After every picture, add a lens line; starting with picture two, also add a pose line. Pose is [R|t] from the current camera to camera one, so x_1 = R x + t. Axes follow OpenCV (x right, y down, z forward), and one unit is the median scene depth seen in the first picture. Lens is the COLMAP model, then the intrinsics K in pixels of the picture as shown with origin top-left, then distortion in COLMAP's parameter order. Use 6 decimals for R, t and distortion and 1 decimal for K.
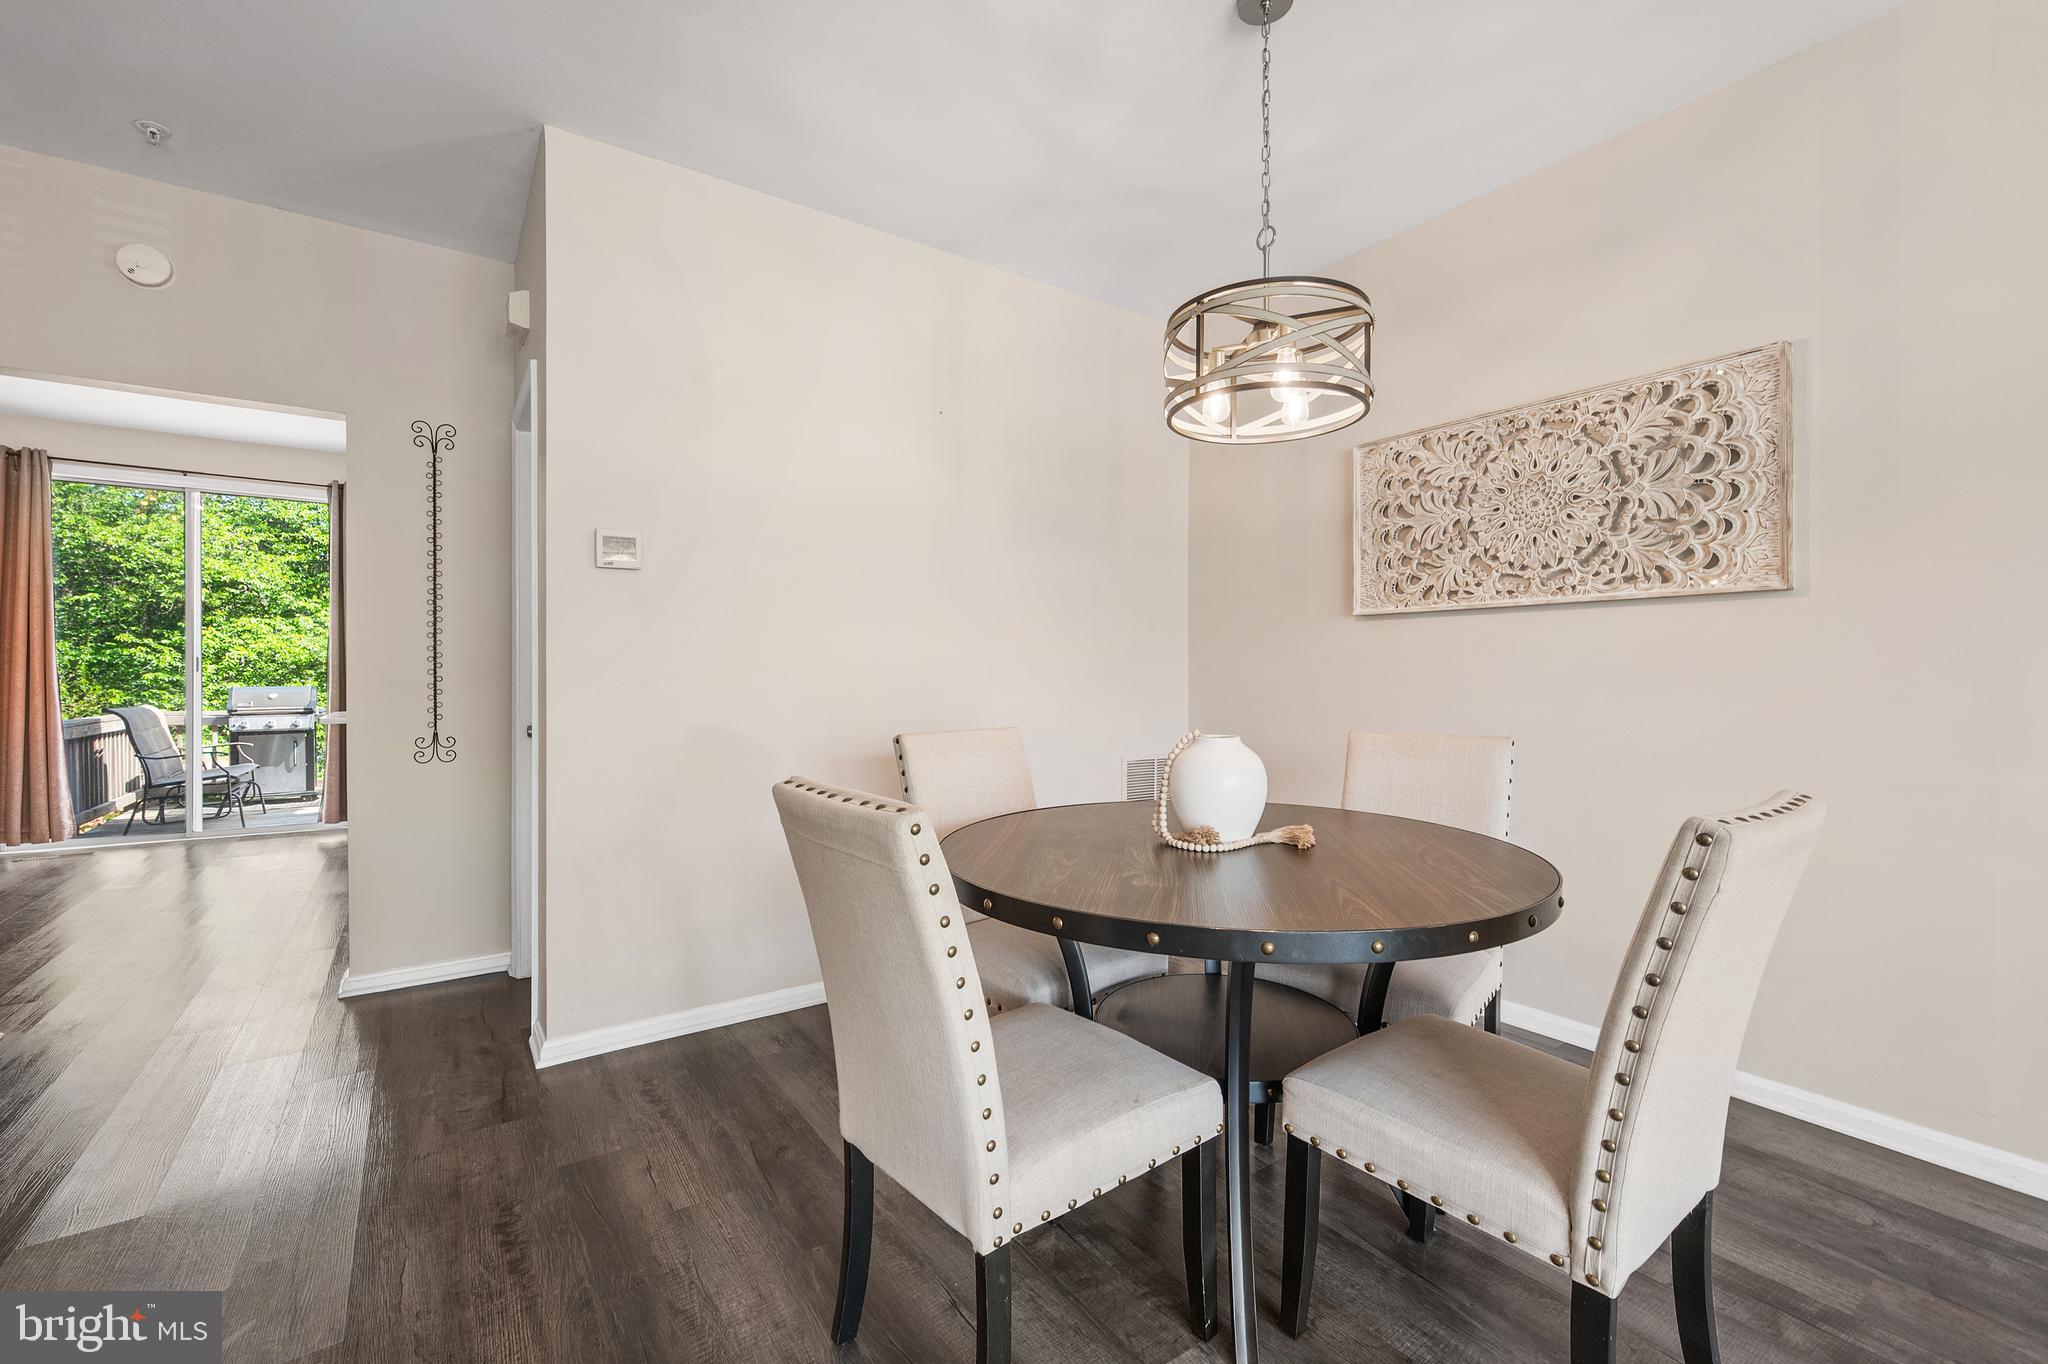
lens RADIAL K [[857.0, 0, 1024.9], [0, 857.0, 673.1], [0, 0, 1]] dist [-0.002570, -0.001008]
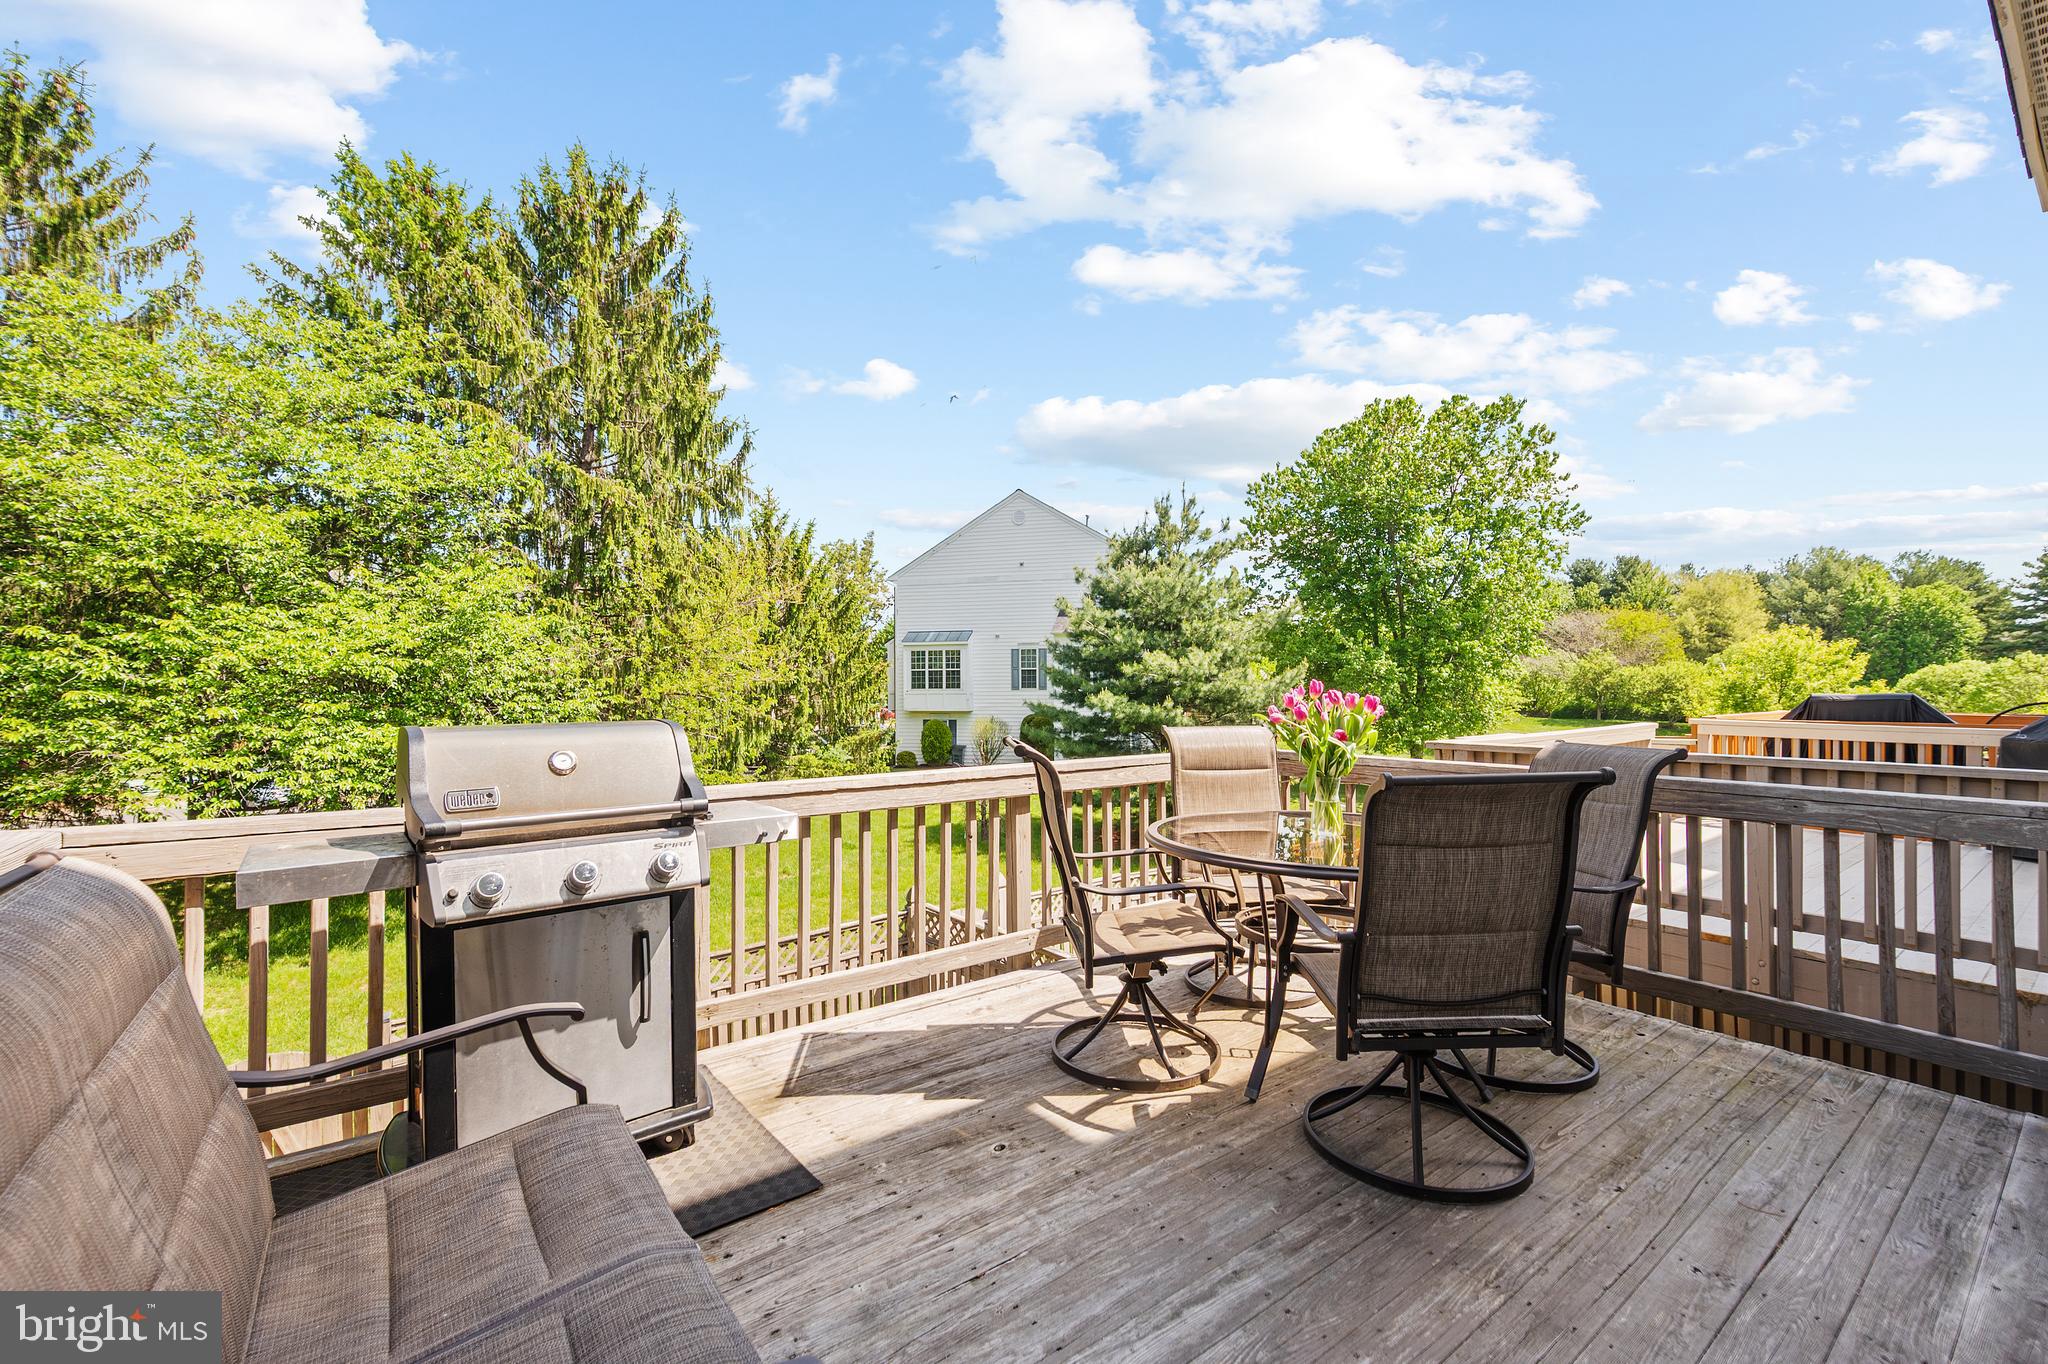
lens RADIAL K [[857.0, 0, 1029.9], [0, 857.0, 683.5], [0, 0, 1]] dist [-0.002570, -0.001008]
pose [[0.998960, -0.004562, 0.045362, -0.439686], [0.004816, 0.999973, -0.005491, 0.001959], [-0.045335, 0.005703, 0.998956, 0.426143]]
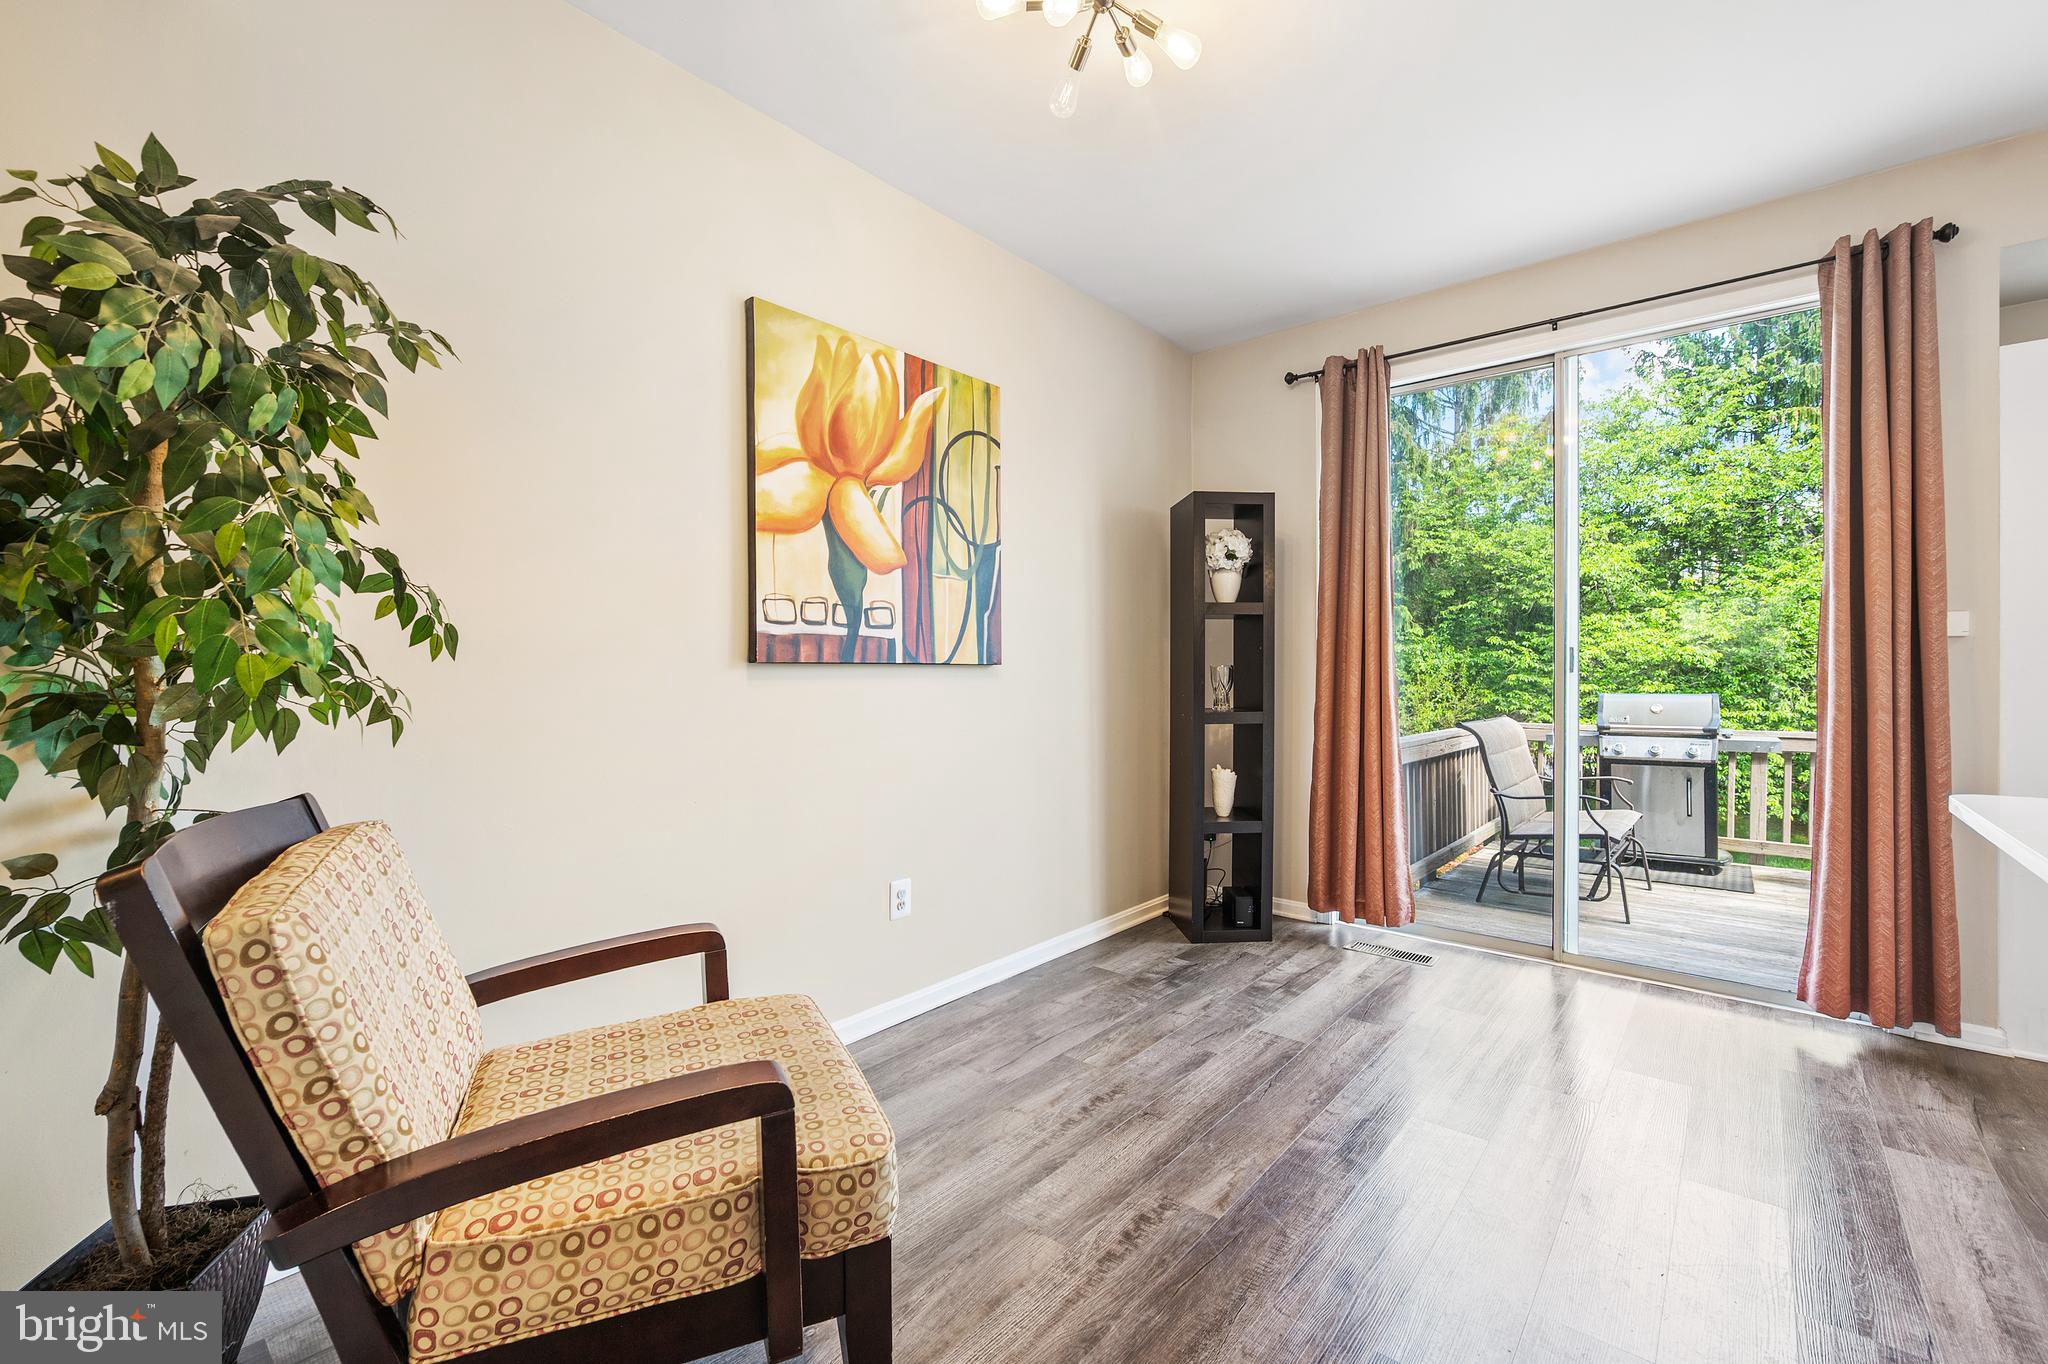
lens RADIAL K [[857.0, 0, 1026.1], [0, 857.0, 677.9], [0, 0, 1]] dist [-0.002570, -0.001008]
pose [[0.250962, 0.003669, -0.967990, -0.208927], [0.001177, 0.999991, 0.004095, -0.000299], [0.967996, -0.002167, 0.250956, 0.207323]]
